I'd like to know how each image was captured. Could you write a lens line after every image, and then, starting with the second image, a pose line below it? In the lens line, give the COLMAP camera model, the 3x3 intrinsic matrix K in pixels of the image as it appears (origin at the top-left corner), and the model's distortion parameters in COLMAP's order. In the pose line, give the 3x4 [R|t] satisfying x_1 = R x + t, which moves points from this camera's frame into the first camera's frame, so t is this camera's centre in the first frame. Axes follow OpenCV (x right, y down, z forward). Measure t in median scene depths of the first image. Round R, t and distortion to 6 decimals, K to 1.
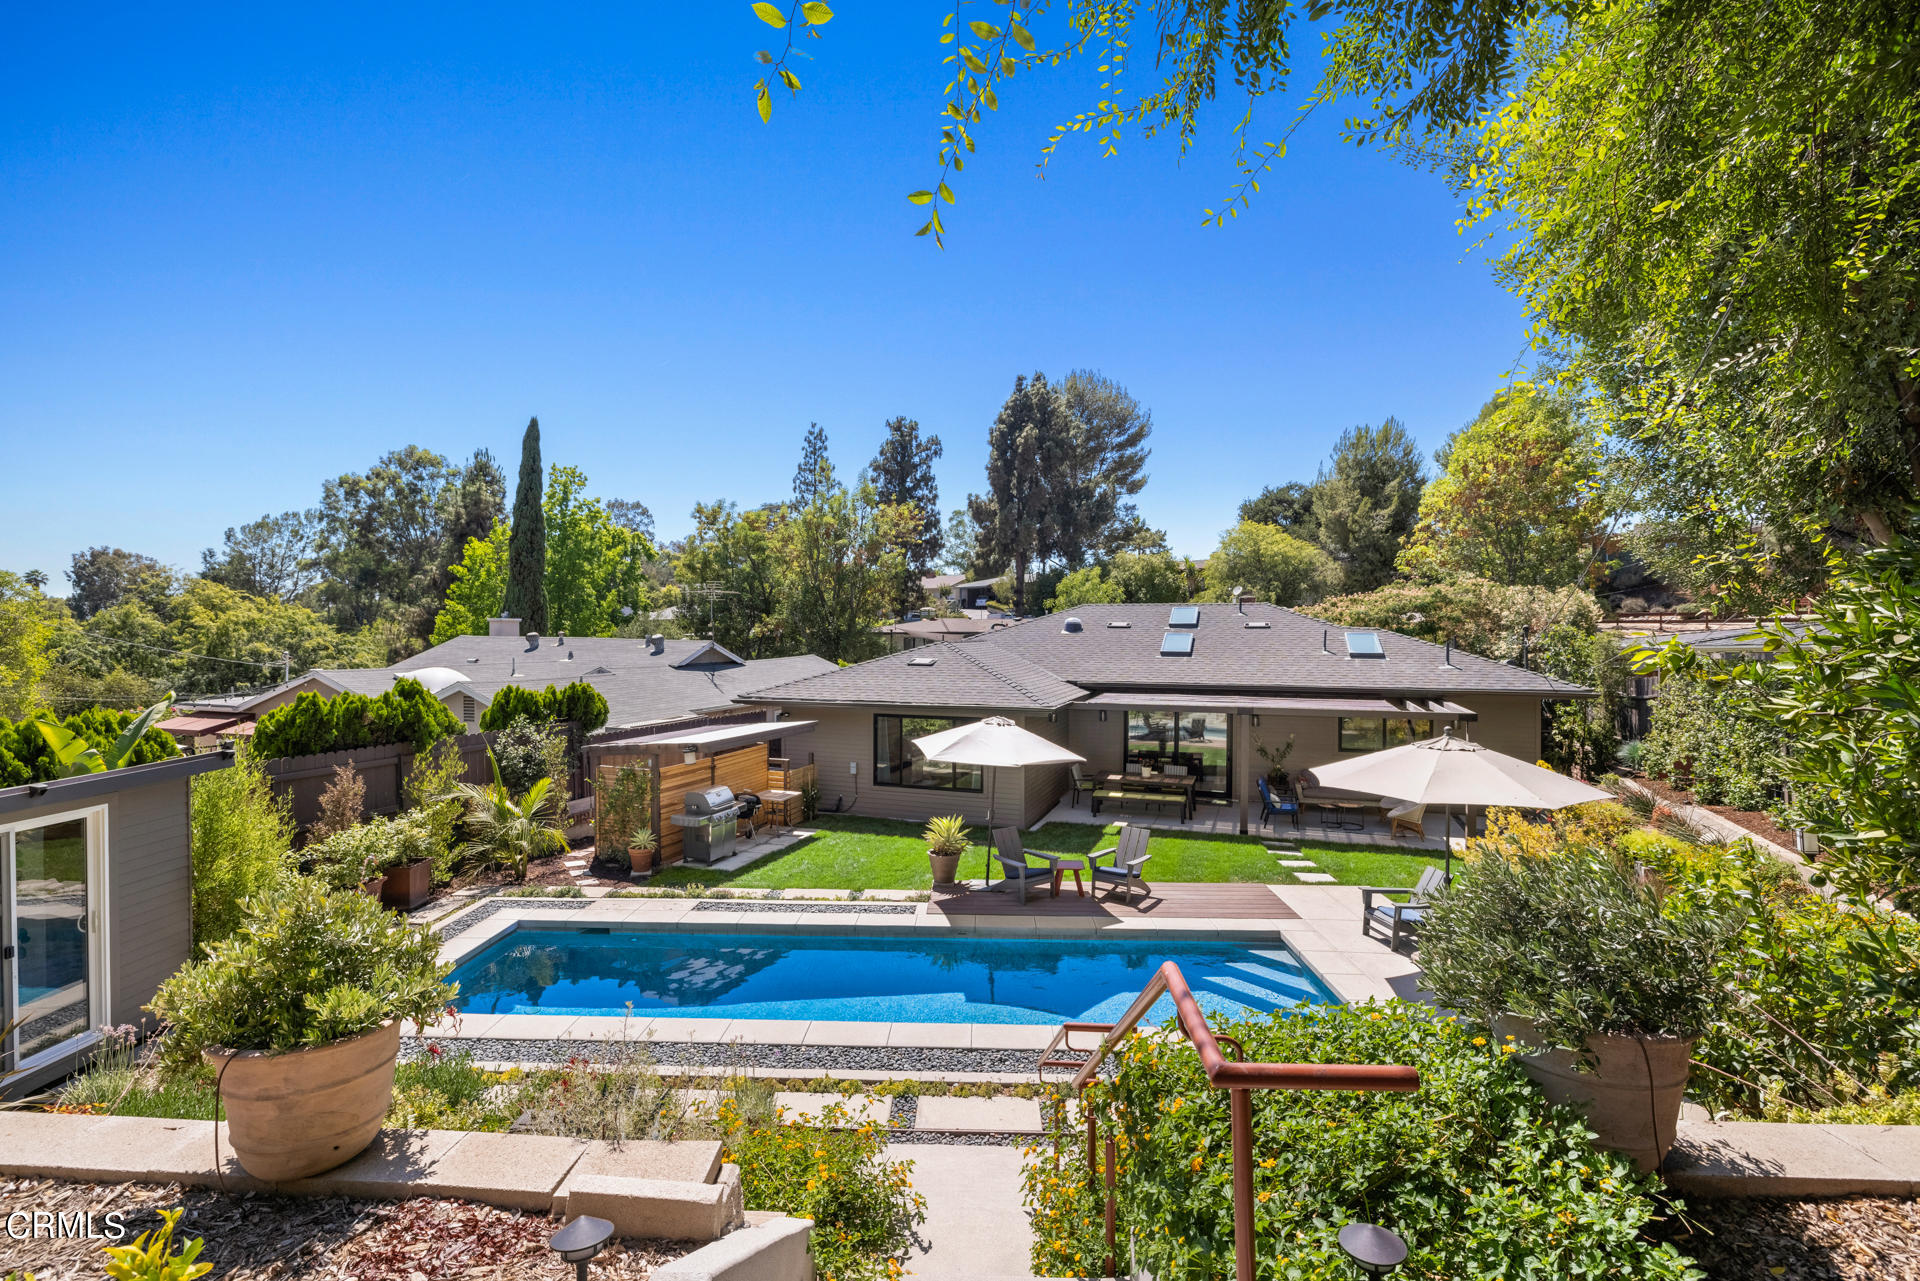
lens RADIAL K [[843.5, 0, 960.0], [0, 843.5, 640.5], [0, 0, 1]] dist [-0.000756, 0.000008]
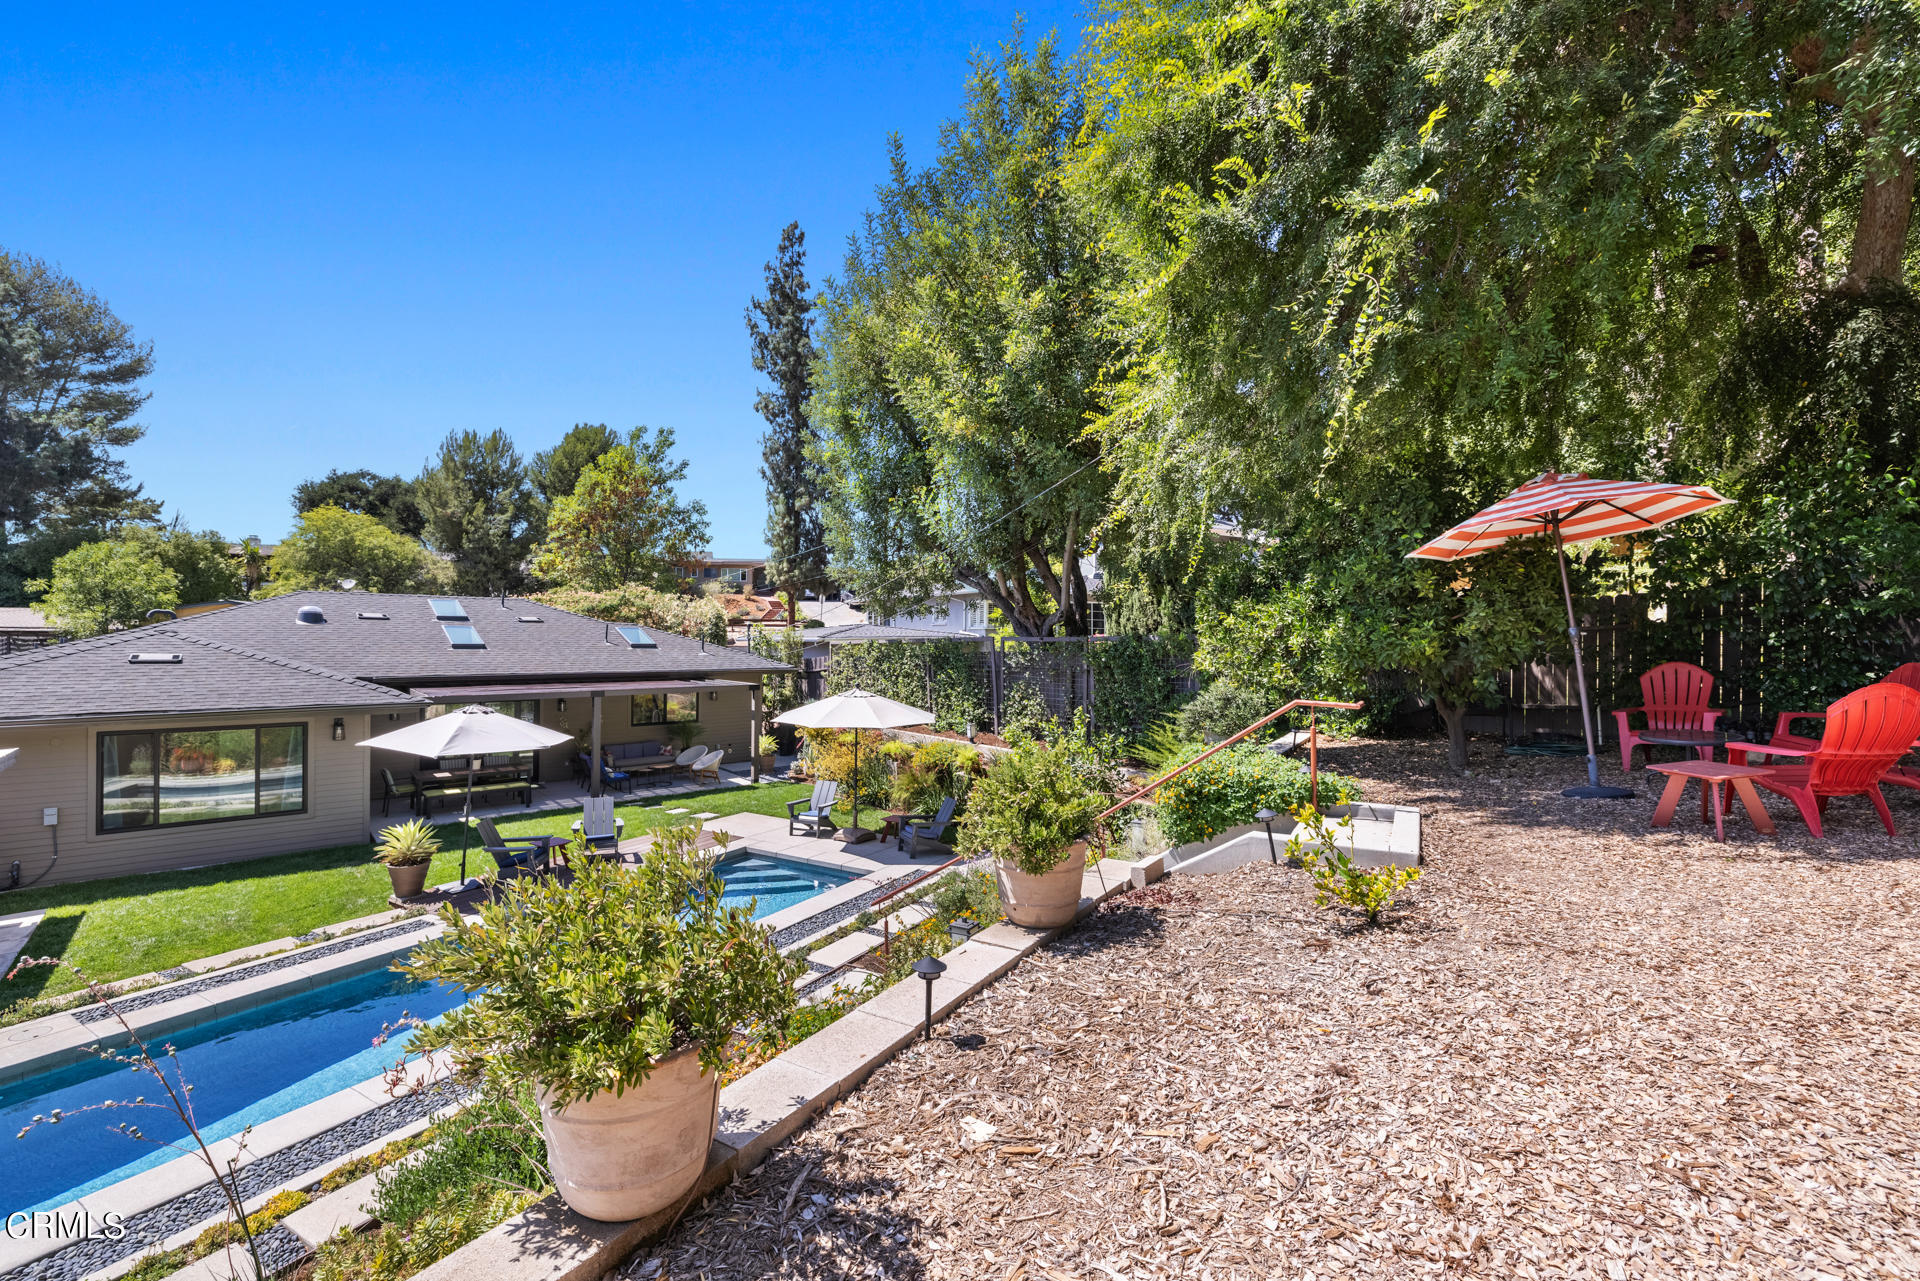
lens RADIAL K [[828.1, 0, 934.5], [0, 828.1, 621.1], [0, 0, 1]] dist [0.002648, 0.000350]
pose [[0.488214, 0.019938, 0.872496, -0.144433], [0.004298, 0.999672, -0.025249, 0.005867], [-0.872713, 0.016077, 0.487968, 0.023423]]
